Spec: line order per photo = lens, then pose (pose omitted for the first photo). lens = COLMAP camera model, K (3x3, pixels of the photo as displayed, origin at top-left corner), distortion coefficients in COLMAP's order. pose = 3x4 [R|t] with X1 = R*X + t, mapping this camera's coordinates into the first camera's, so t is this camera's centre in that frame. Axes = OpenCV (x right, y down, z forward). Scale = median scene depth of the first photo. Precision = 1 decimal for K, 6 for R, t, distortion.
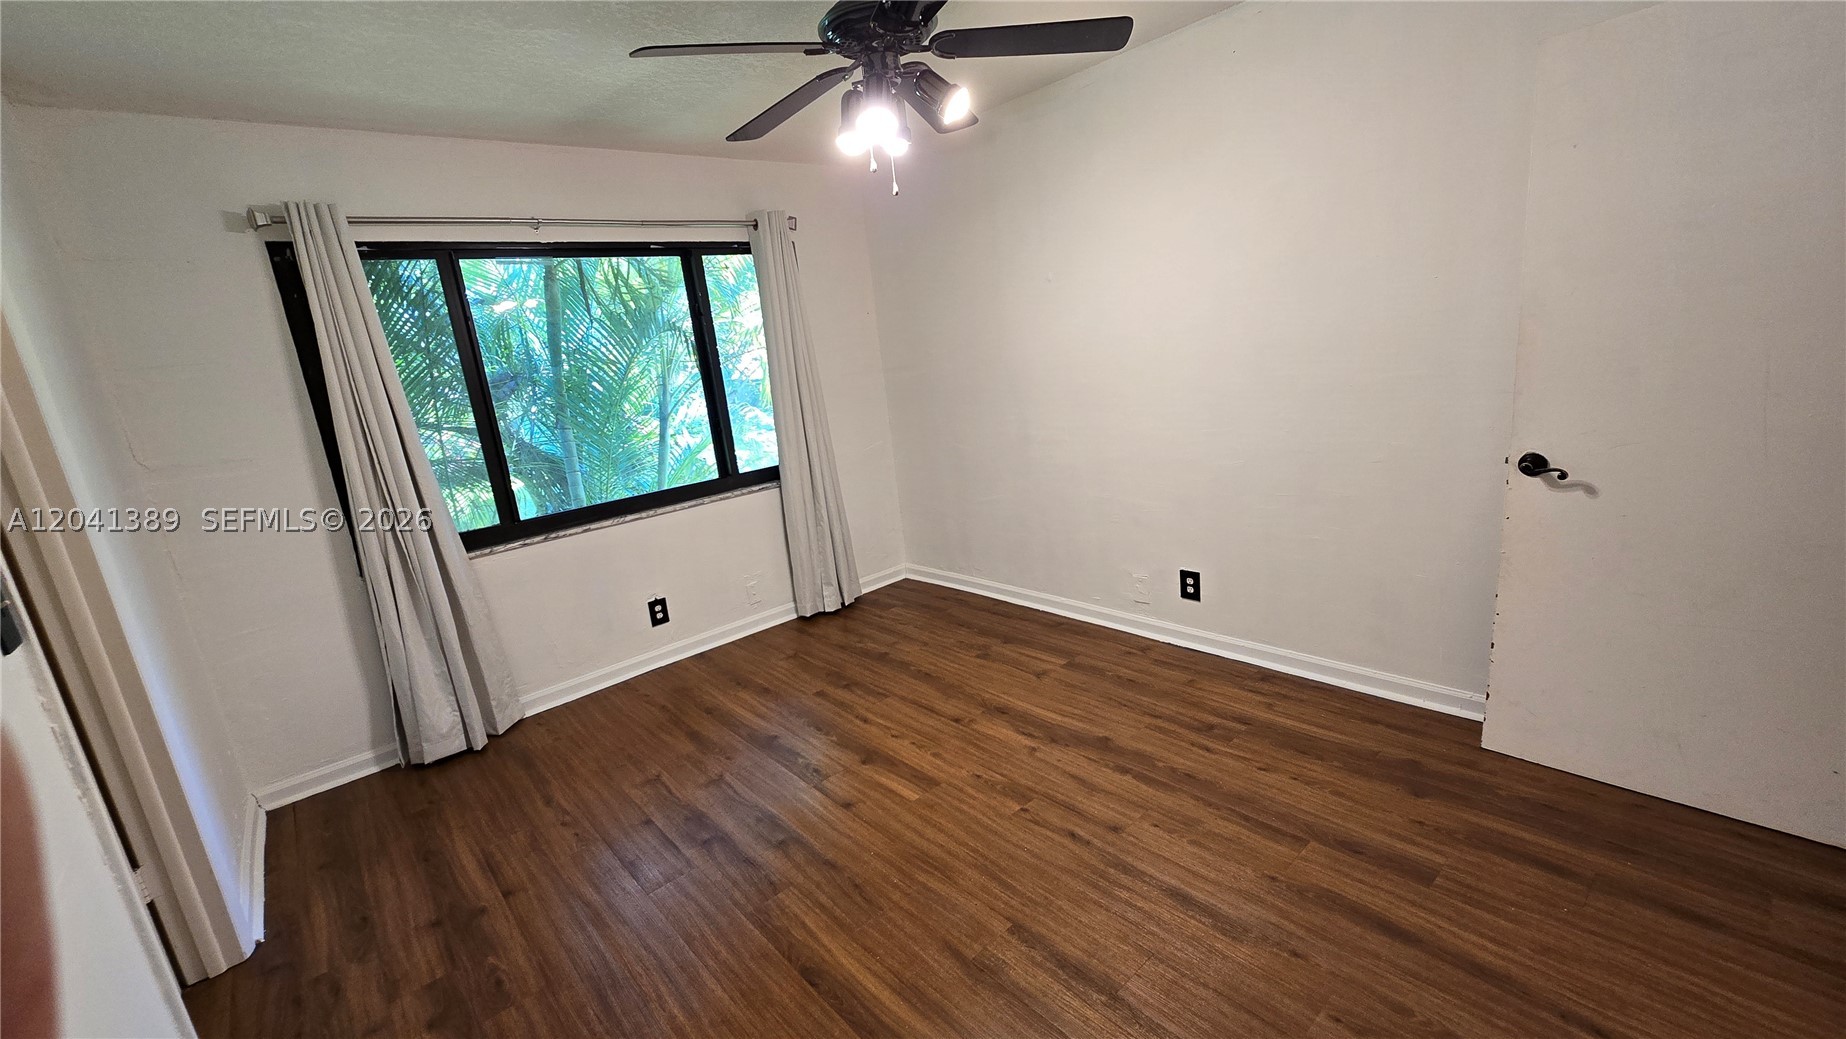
lens RADIAL K [[758.5, 0, 911.0], [0, 758.5, 524.6], [0, 0, 1]] dist [-0.005348, 0.001747]
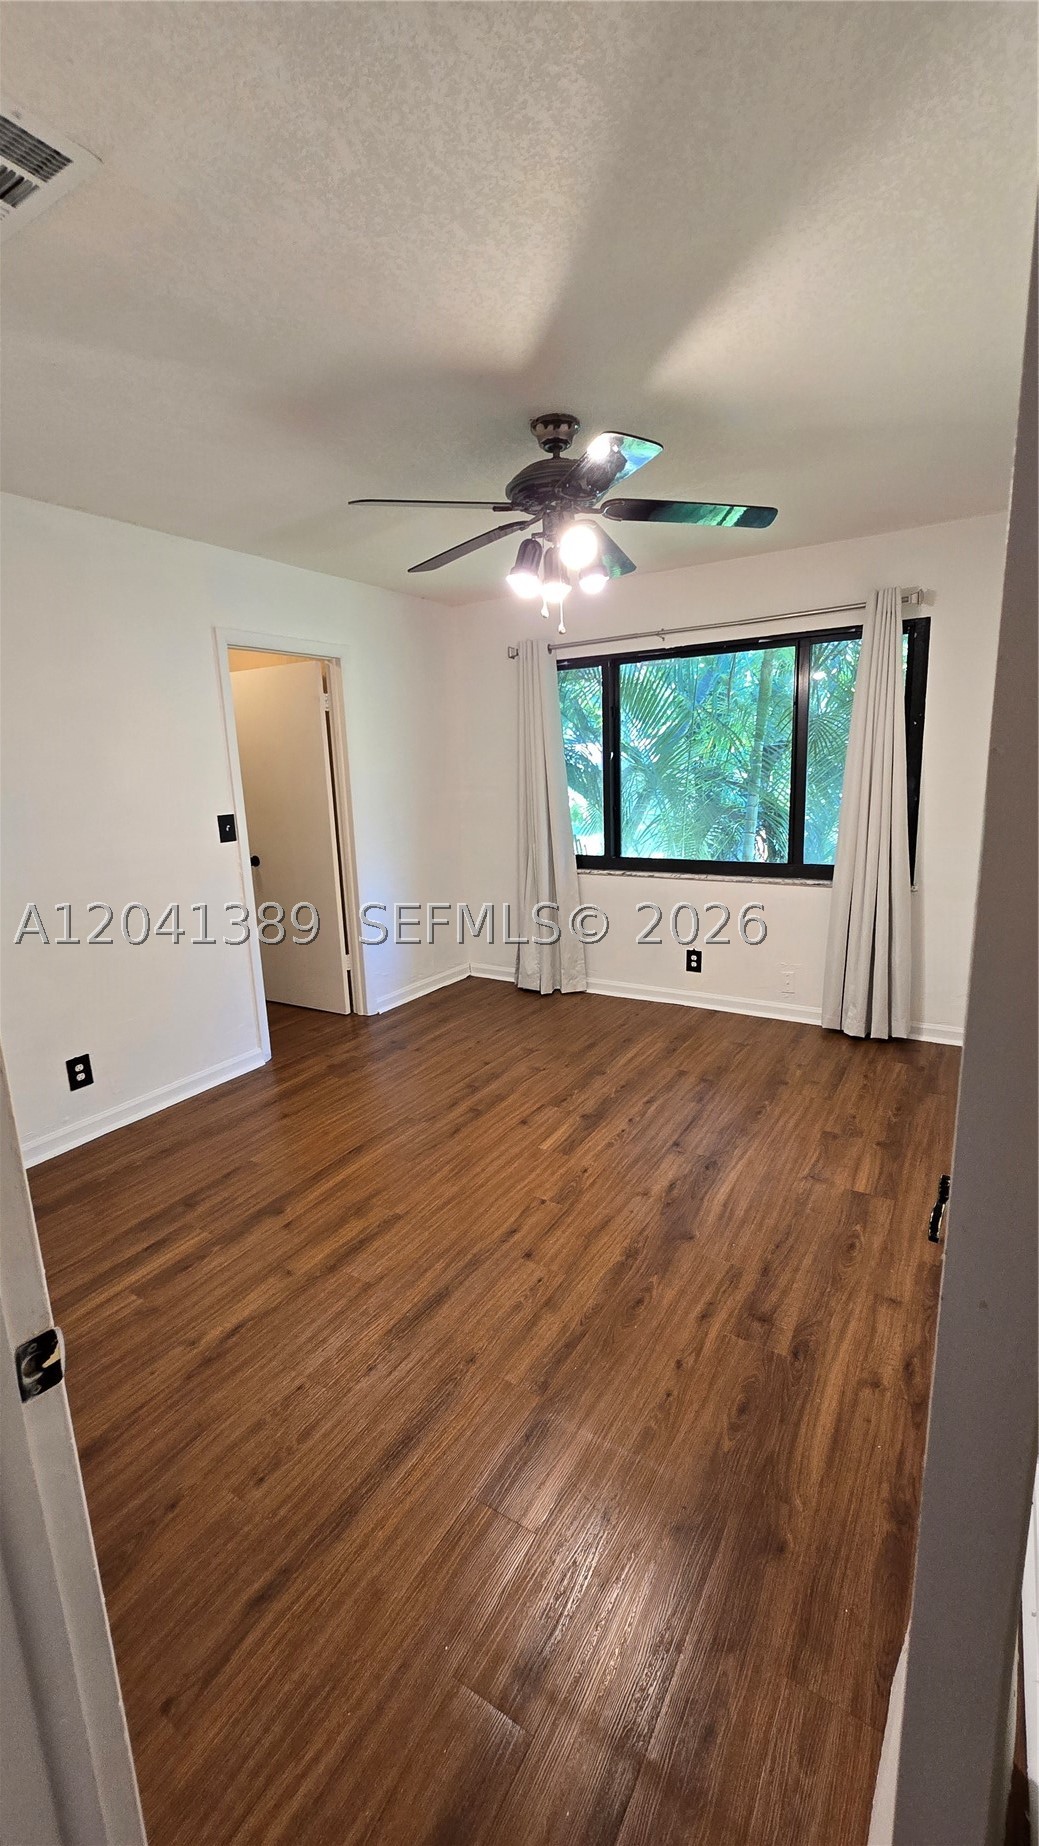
lens RADIAL K [[758.5, 0, 523.1], [0, 758.5, 919.6], [0, 0, 1]] dist [-0.005348, 0.001747]
pose [[0.296437, 0.290441, -0.909818, 0.743049], [-0.219904, 0.947798, 0.230916, -0.183873], [0.929391, 0.131620, 0.344831, 0.402976]]
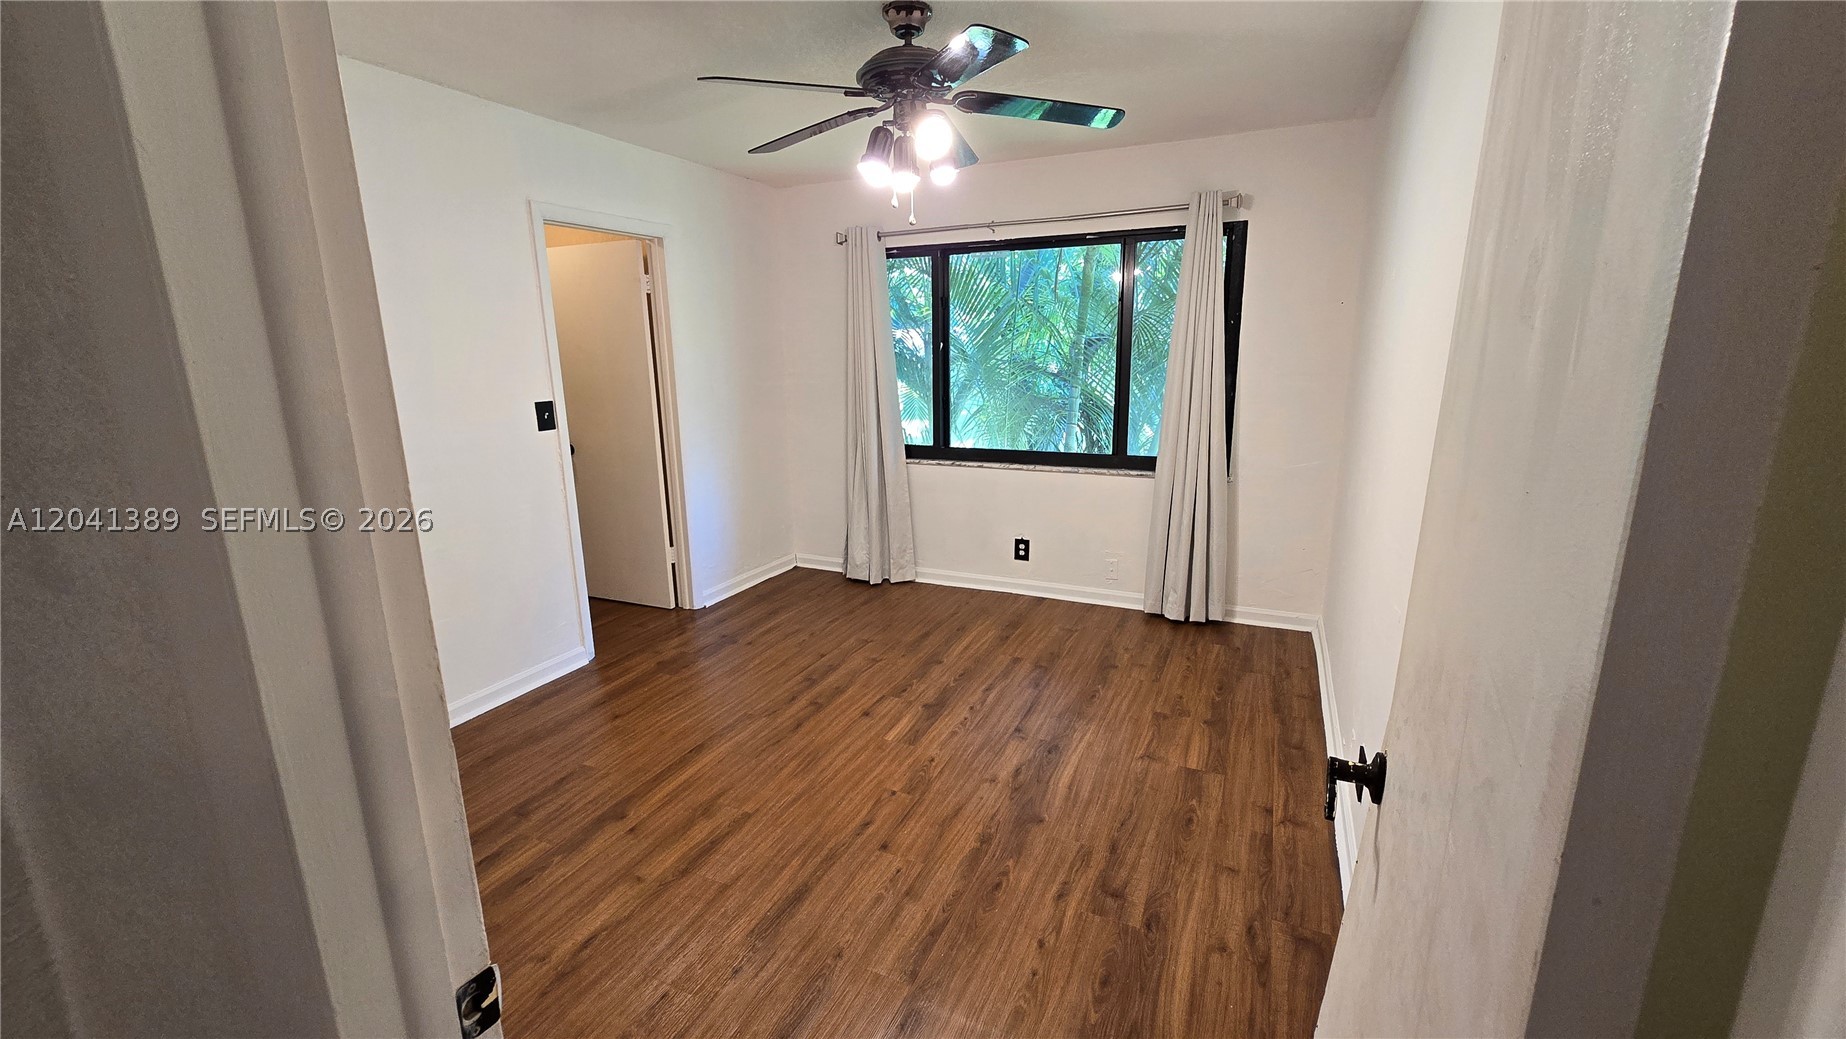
lens RADIAL K [[758.5, 0, 920.6], [0, 758.5, 524.3], [0, 0, 1]] dist [-0.005348, 0.001747]
pose [[0.405231, 0.309069, -0.860386, 0.724738], [-0.241932, 0.943823, 0.225094, -0.179085], [0.881622, 0.116940, 0.457240, 0.361388]]
